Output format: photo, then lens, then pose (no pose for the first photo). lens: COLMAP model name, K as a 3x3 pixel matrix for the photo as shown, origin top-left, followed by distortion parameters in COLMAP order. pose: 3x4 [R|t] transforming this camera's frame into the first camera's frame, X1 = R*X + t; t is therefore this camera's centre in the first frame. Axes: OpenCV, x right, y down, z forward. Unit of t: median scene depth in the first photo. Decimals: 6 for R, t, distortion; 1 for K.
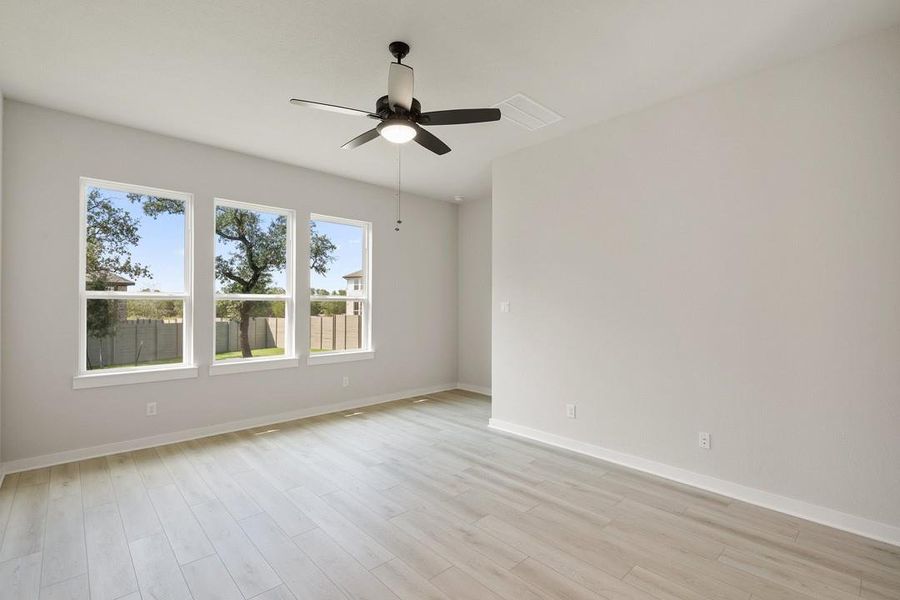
lens RADIAL K [[409.6, 0, 449.5], [0, 409.6, 300.6], [0, 0, 1]] dist [0.001353, -0.005246]
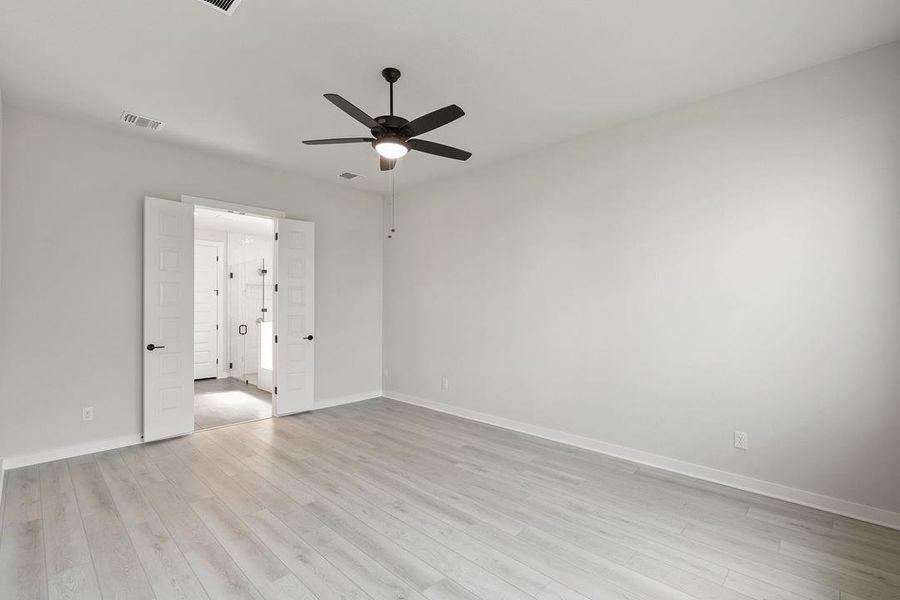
lens RADIAL K [[409.6, 0, 449.5], [0, 409.6, 300.6], [0, 0, 1]] dist [0.001353, -0.005246]
pose [[-0.998974, -0.006184, -0.044873, -0.211766], [-0.005664, 0.999915, -0.011719, 0.009079], [0.044942, -0.011453, -0.998924, 1.923263]]
